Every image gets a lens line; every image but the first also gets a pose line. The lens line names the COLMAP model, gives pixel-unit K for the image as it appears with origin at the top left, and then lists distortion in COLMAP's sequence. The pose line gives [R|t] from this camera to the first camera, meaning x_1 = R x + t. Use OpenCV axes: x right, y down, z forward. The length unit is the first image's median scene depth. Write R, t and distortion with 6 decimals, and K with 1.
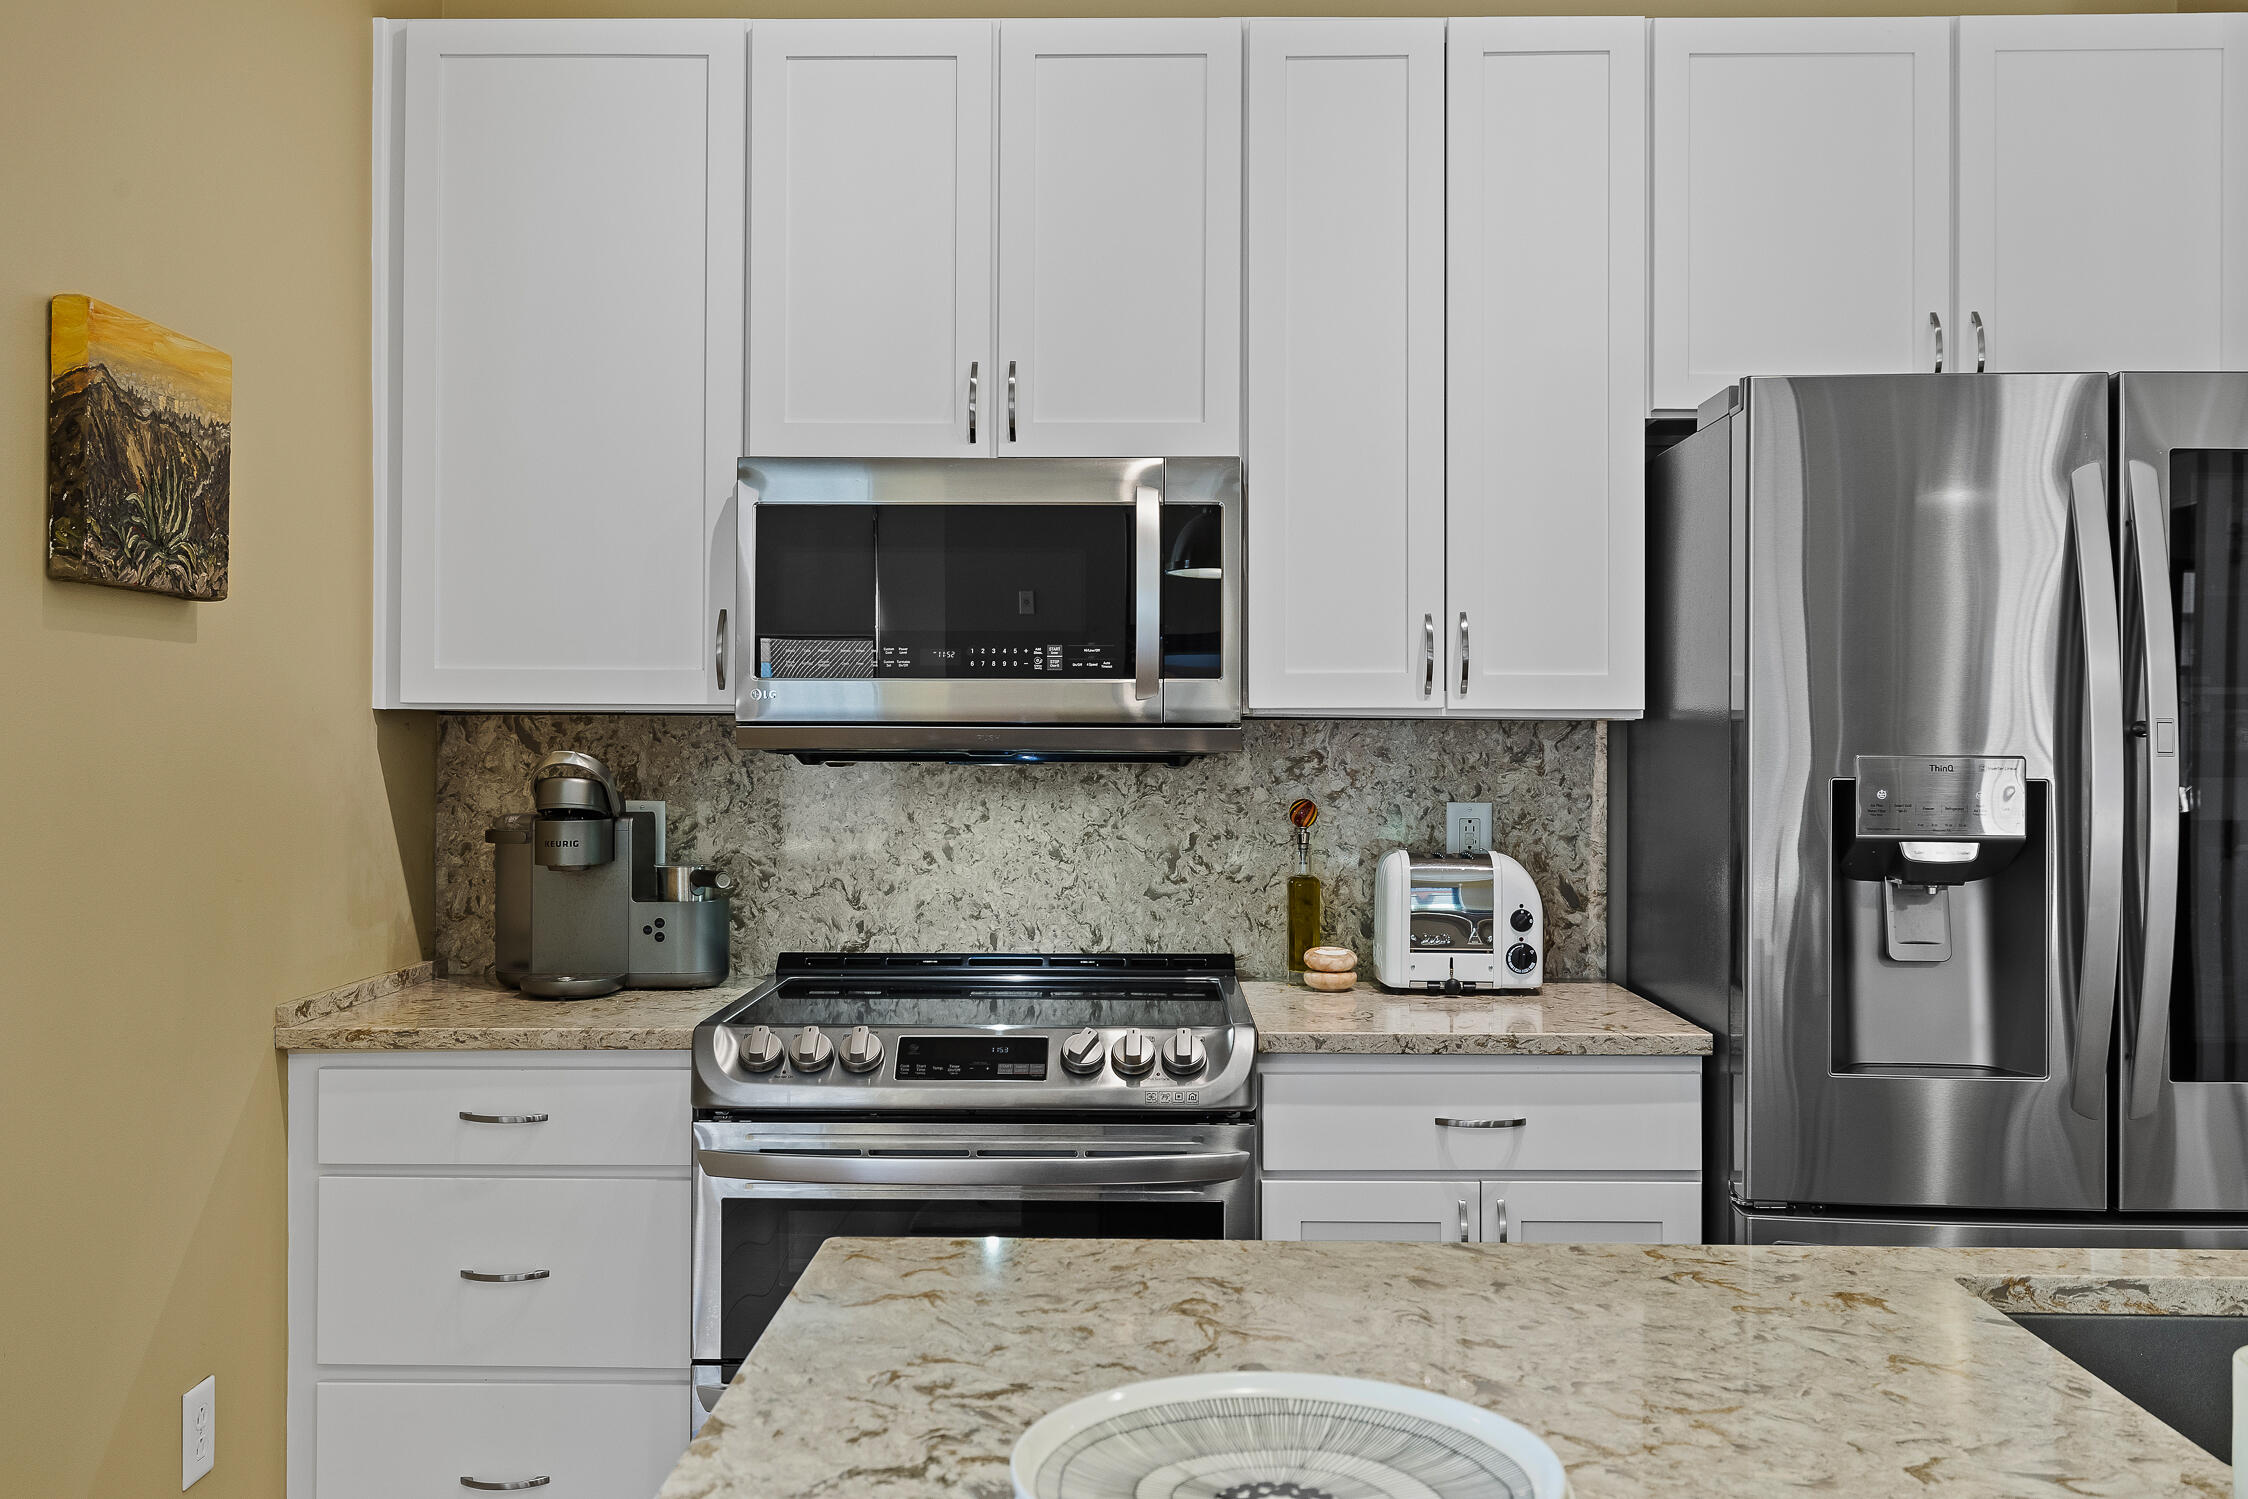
lens RADIAL K [[2010.1, 0, 1134.4], [0, 2010.1, 730.9], [0, 0, 1]] dist [-0.006555, 0.003731]
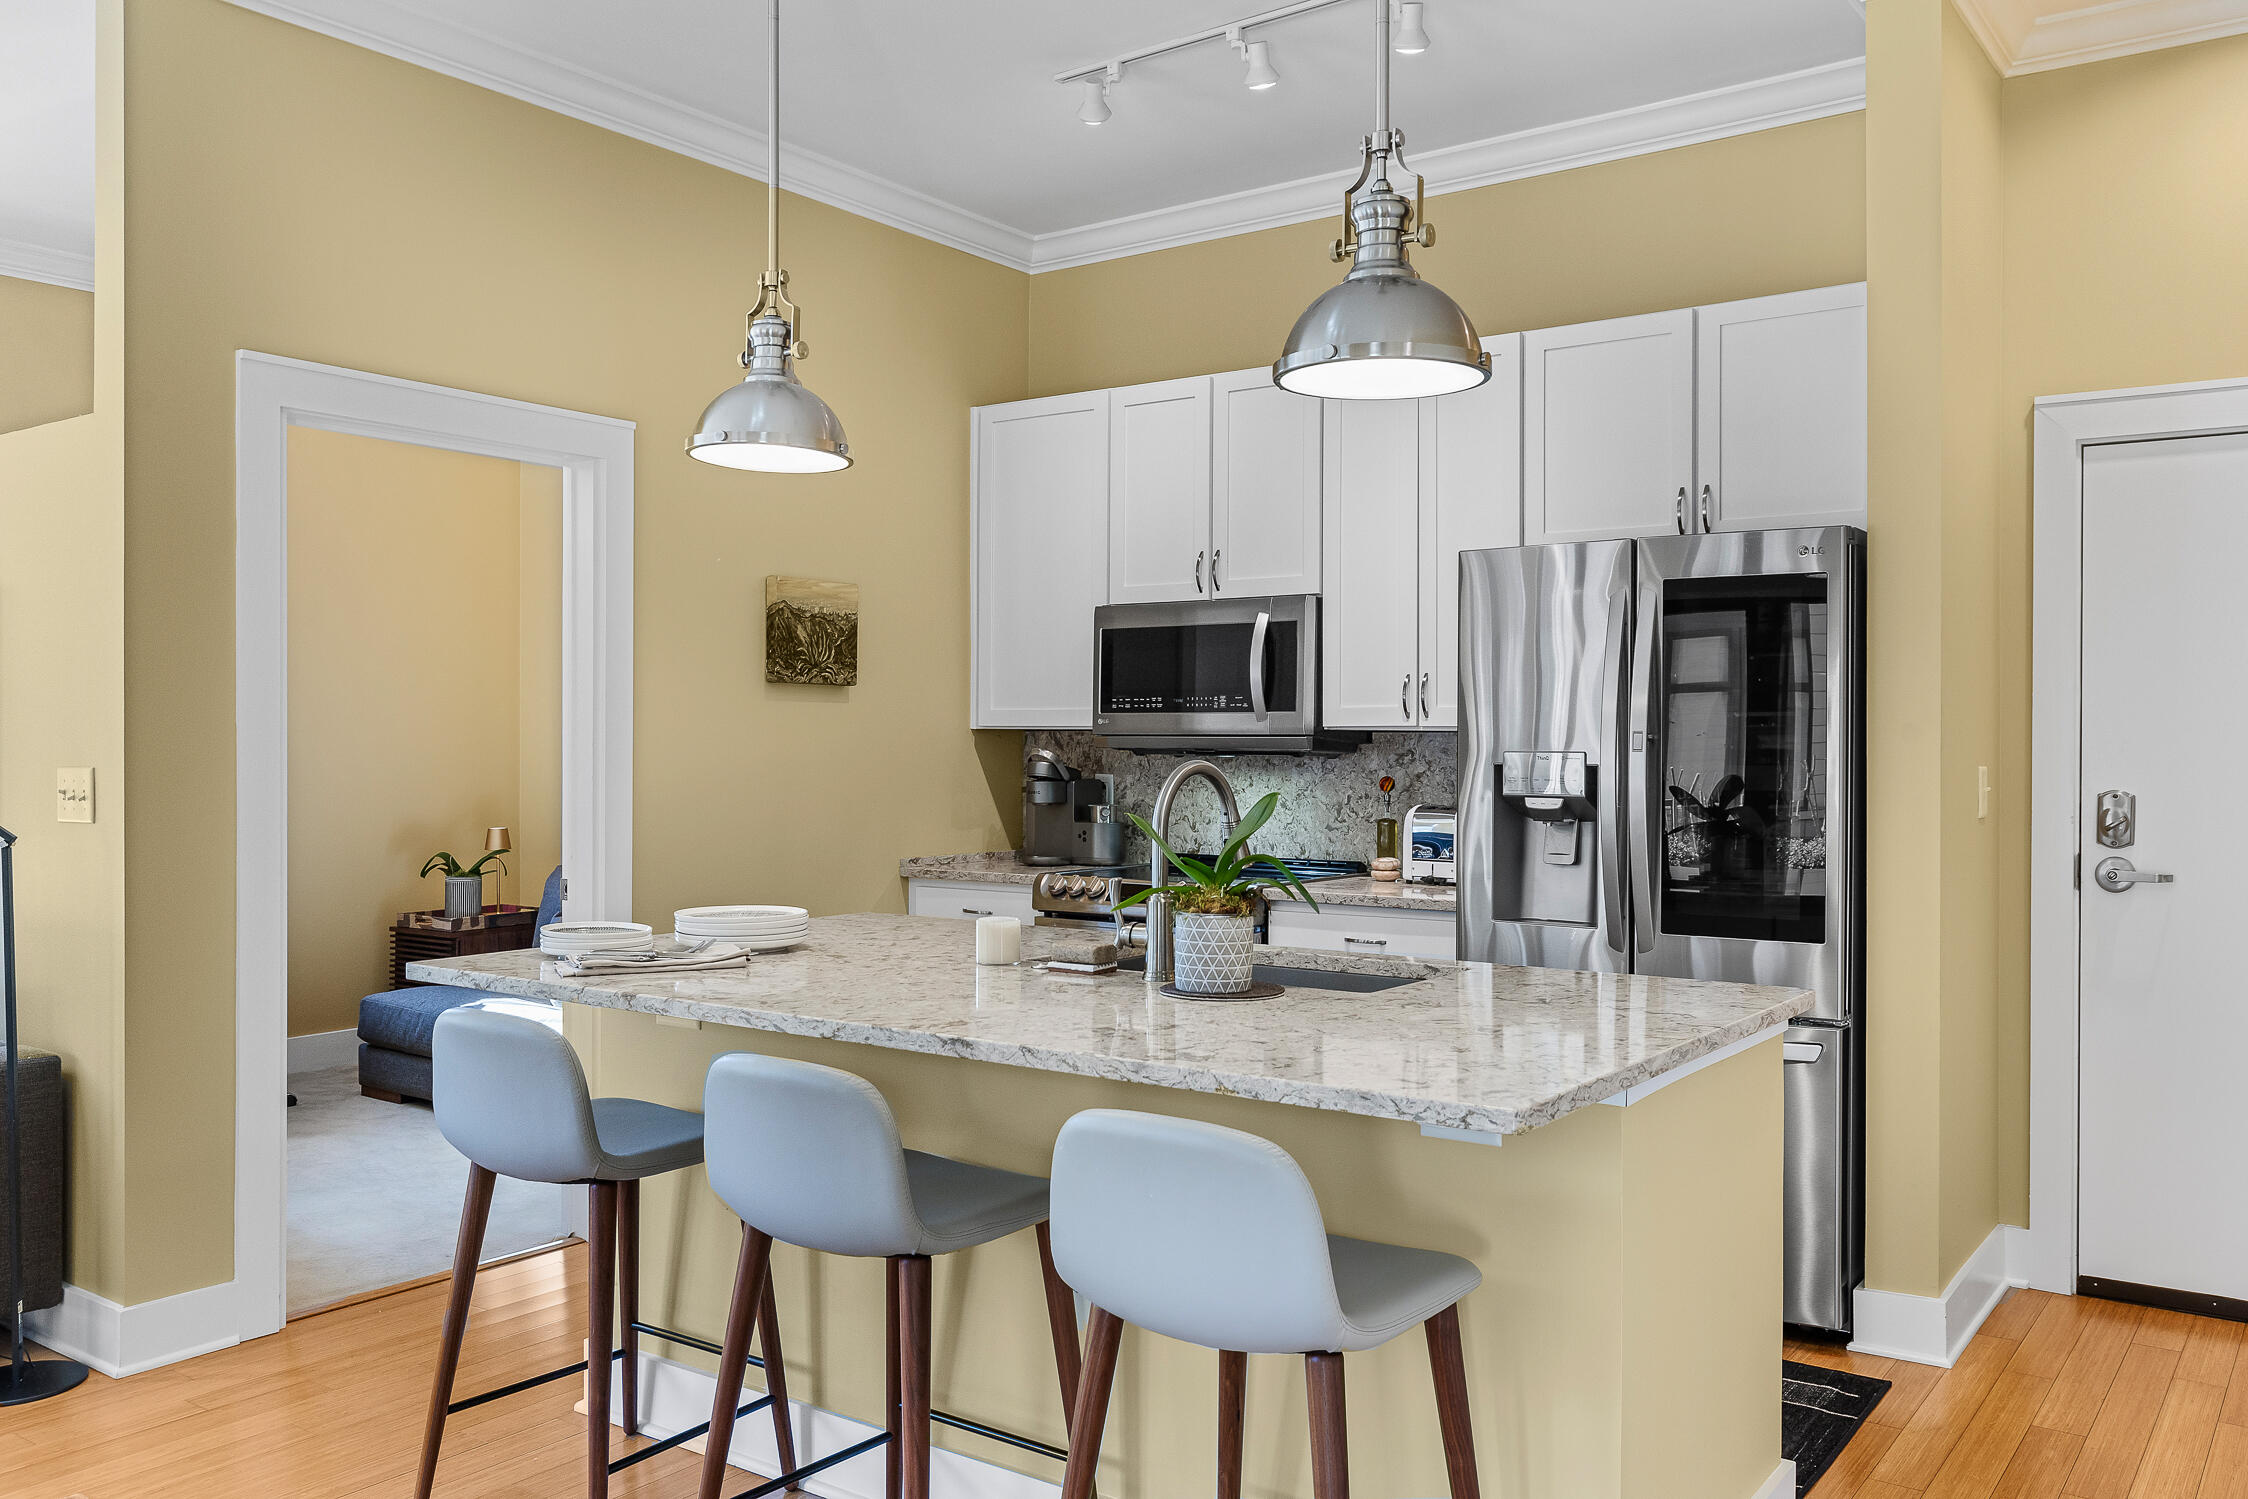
lens RADIAL K [[1760.8, 0, 1118.0], [0, 1760.8, 757.4], [0, 0, 1]] dist [-0.009680, -0.002390]
pose [[0.820259, 0.004146, -0.571977, 0.840975], [0.001584, 0.999953, 0.009521, 0.001556], [0.571990, -0.008716, 0.820214, -0.463729]]
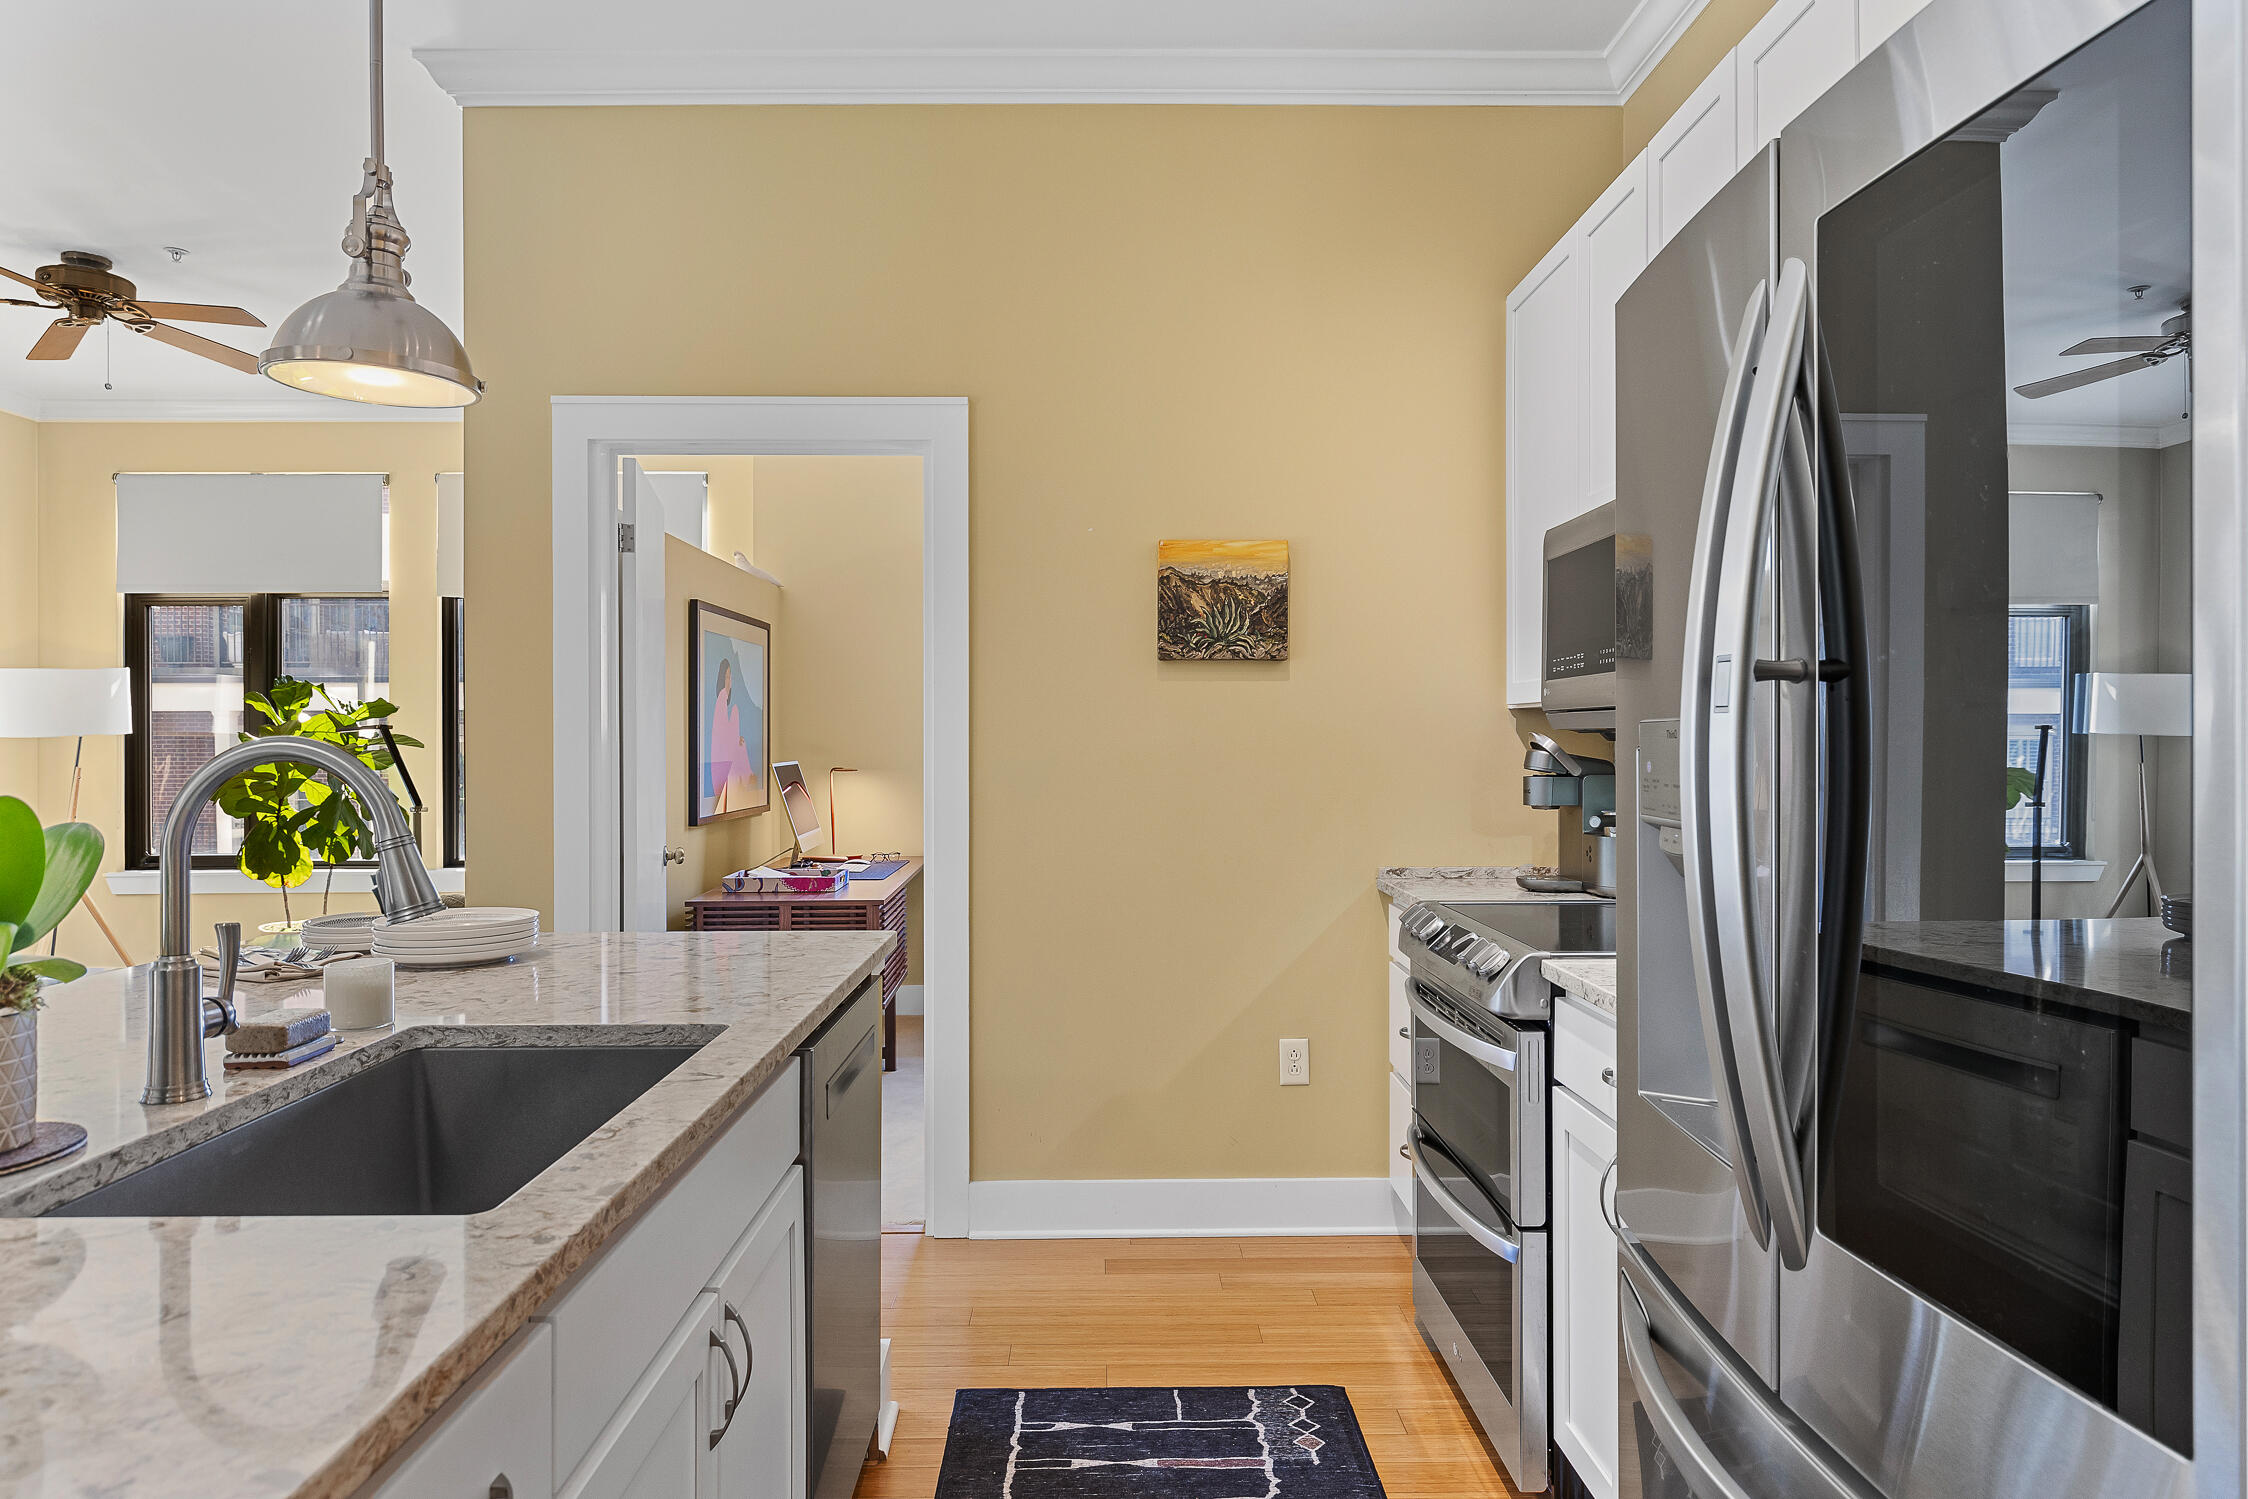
lens RADIAL K [[1435.6, 0, 1123.4], [0, 1435.6, 746.1], [0, 0, 1]] dist [0.002457, 0.000443]
pose [[0.035362, 0.002278, -0.999372, 0.830895], [0.004888, 0.999985, 0.002452, 0.015533], [0.999363, -0.004972, 0.035350, 0.640769]]
